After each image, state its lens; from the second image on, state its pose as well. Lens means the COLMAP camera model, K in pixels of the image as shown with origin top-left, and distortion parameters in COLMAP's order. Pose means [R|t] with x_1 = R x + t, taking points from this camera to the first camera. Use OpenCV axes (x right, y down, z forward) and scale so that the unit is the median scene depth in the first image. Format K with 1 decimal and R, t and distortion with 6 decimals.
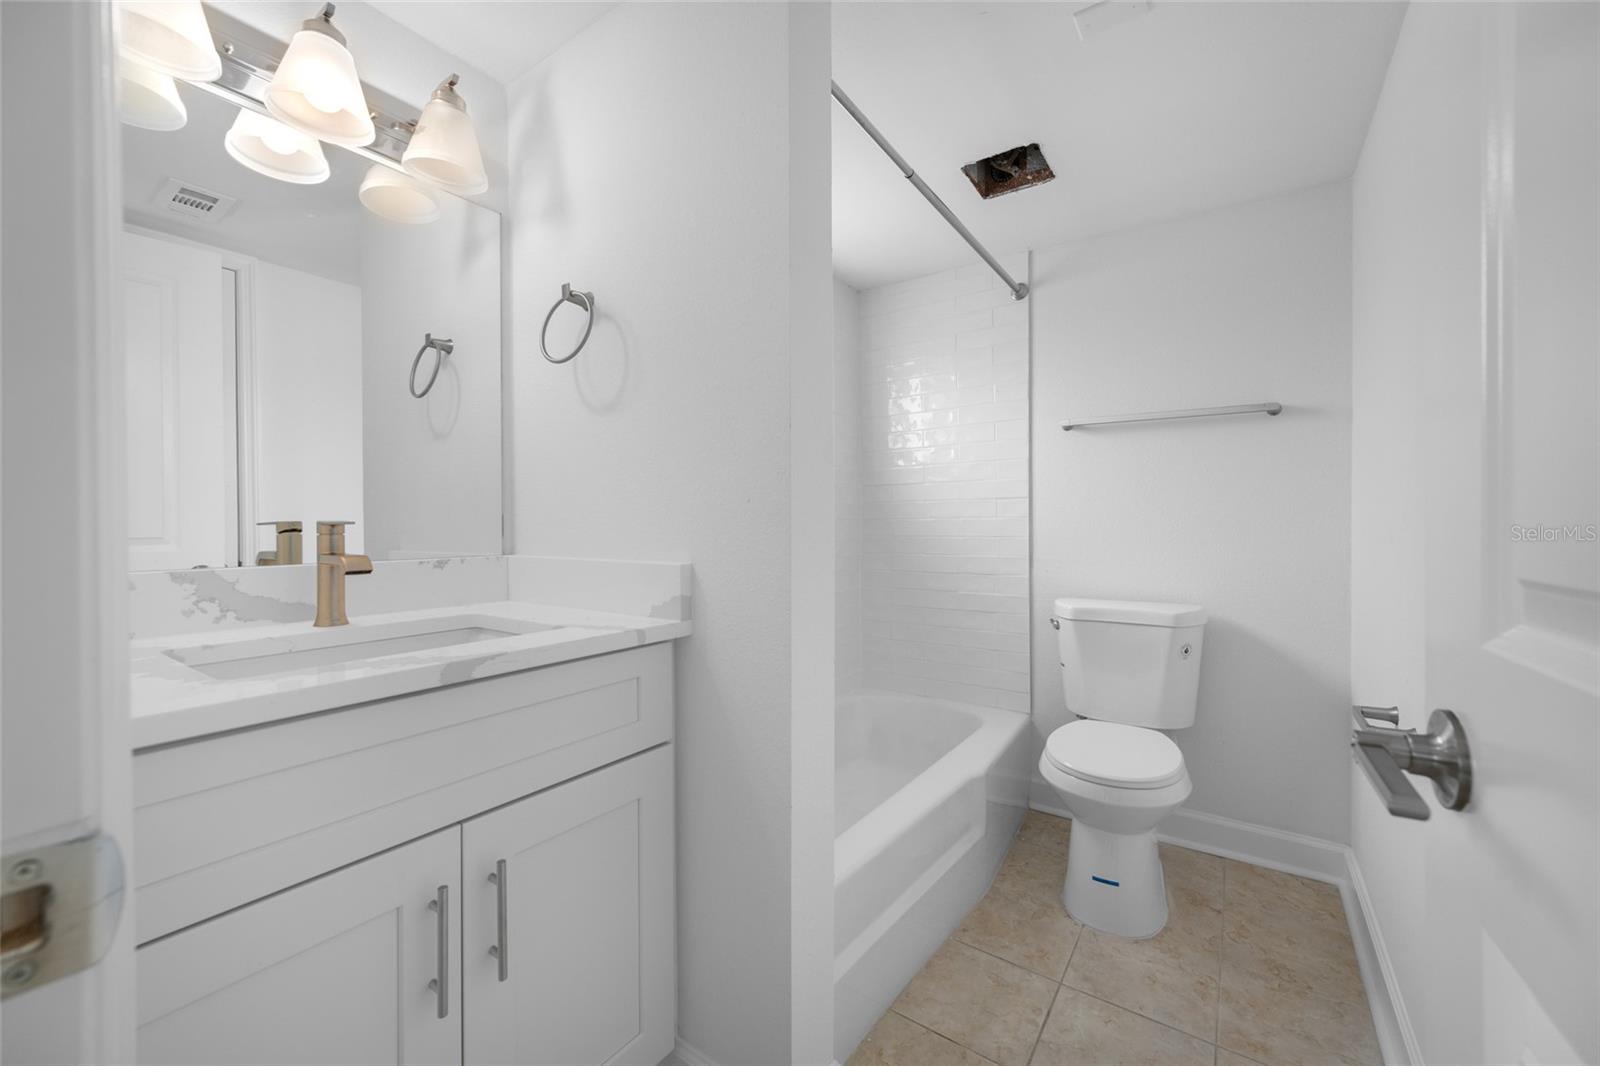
lens RADIAL K [[627.7, 0, 793.2], [0, 627.7, 517.8], [0, 0, 1]] dist [0.000190, 0.000260]
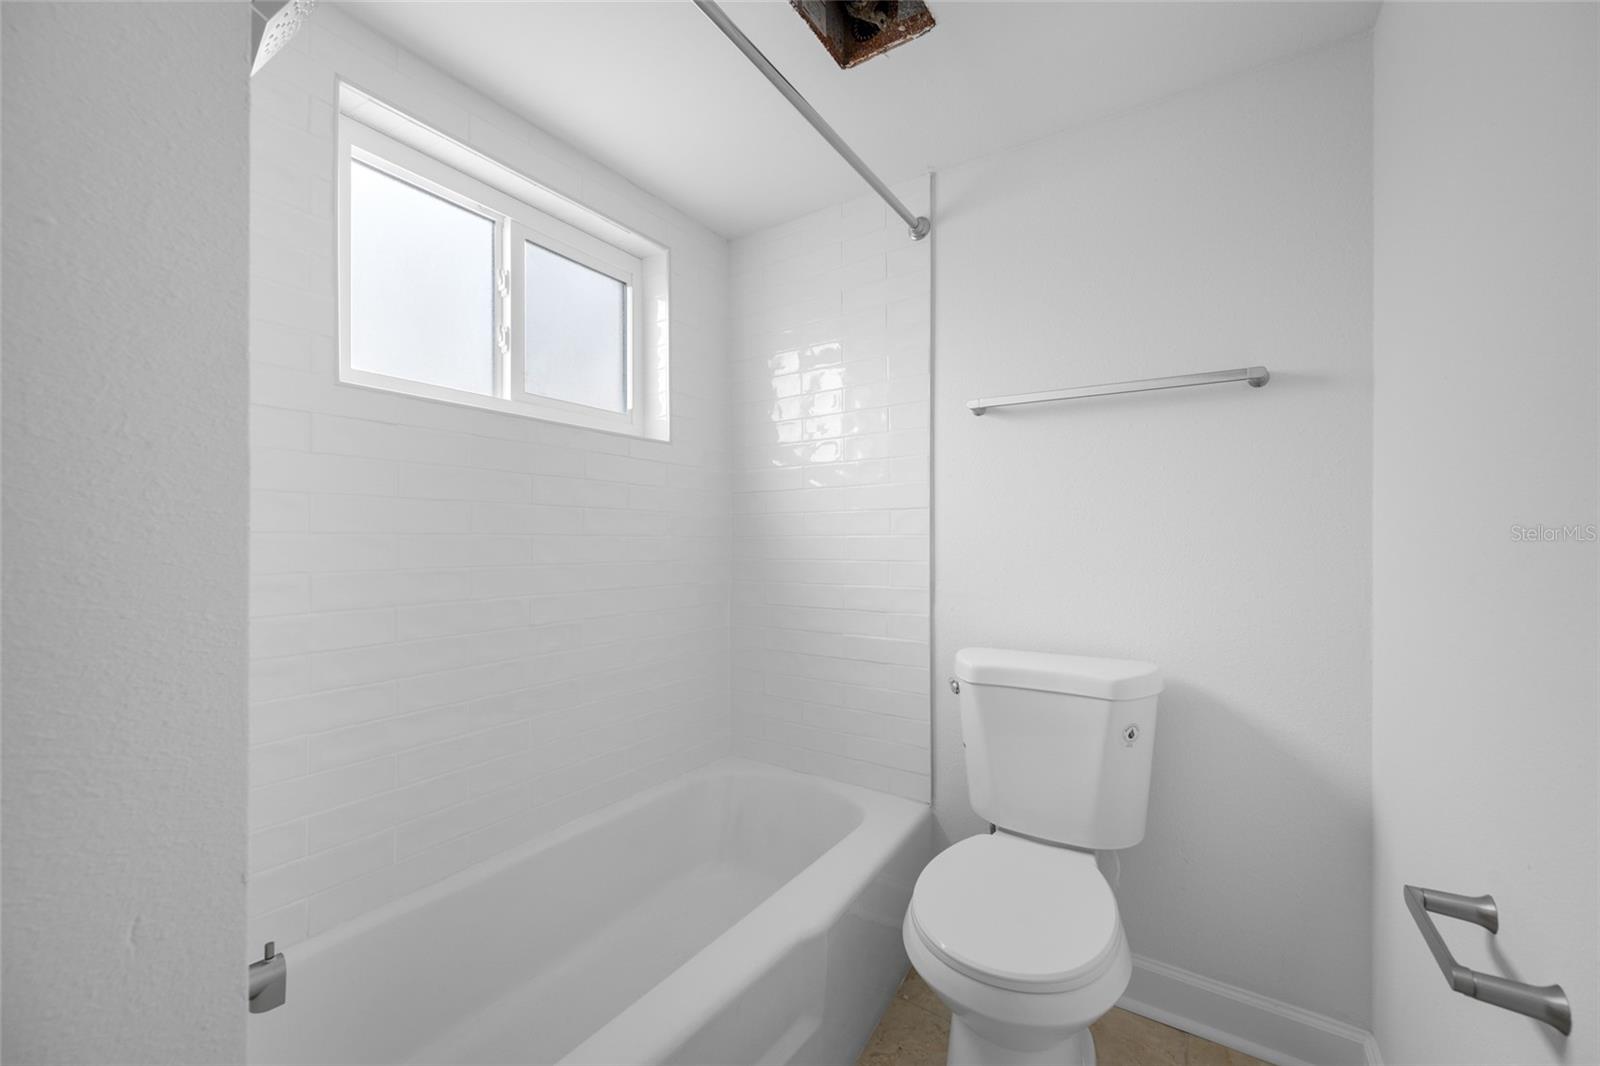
lens RADIAL K [[628.5, 0, 800.8], [0, 628.5, 529.2], [0, 0, 1]] dist [-0.001173, 0.000268]
pose [[0.999492, 0.002838, 0.031735, 0.233099], [-0.002629, 0.999975, -0.006633, -0.002043], [-0.031753, 0.006547, 0.999474, 0.314577]]
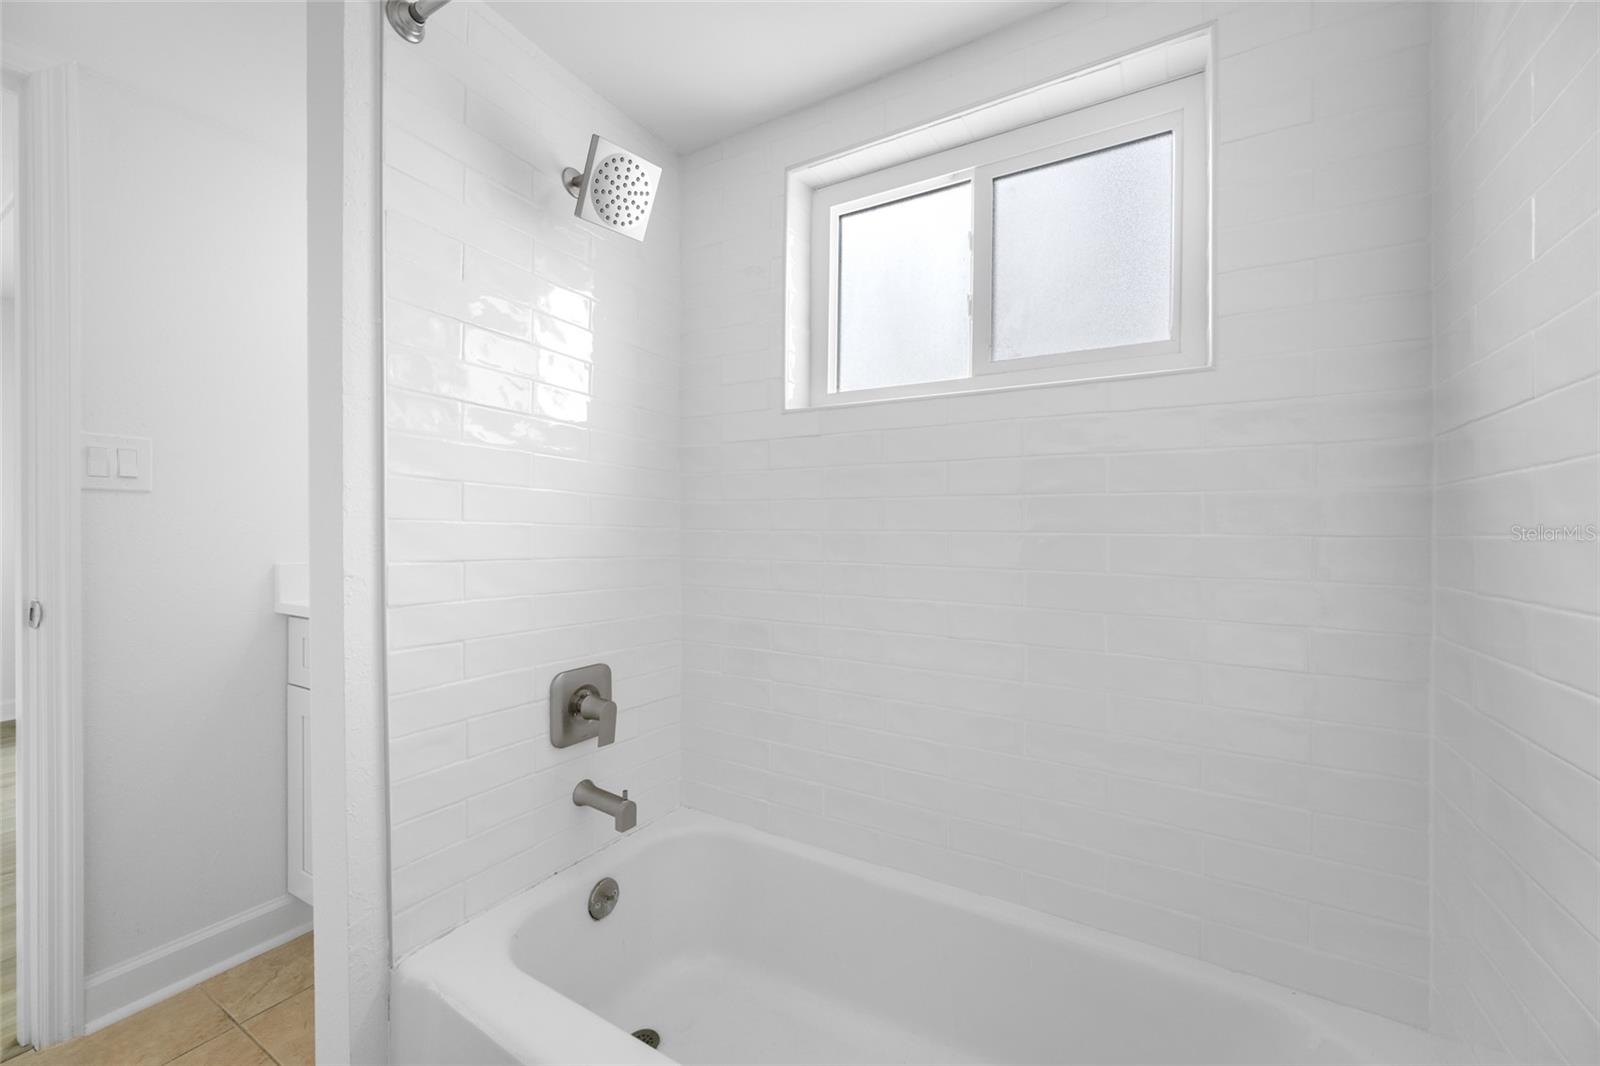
lens RADIAL K [[628.5, 0, 800.8], [0, 628.5, 529.2], [0, 0, 1]] dist [-0.001173, 0.000268]
pose [[0.080170, 0.003598, -0.996775, 0.590775], [-0.001385, 0.999993, 0.003499, -0.003226], [0.996780, 0.001100, 0.080174, 0.912480]]
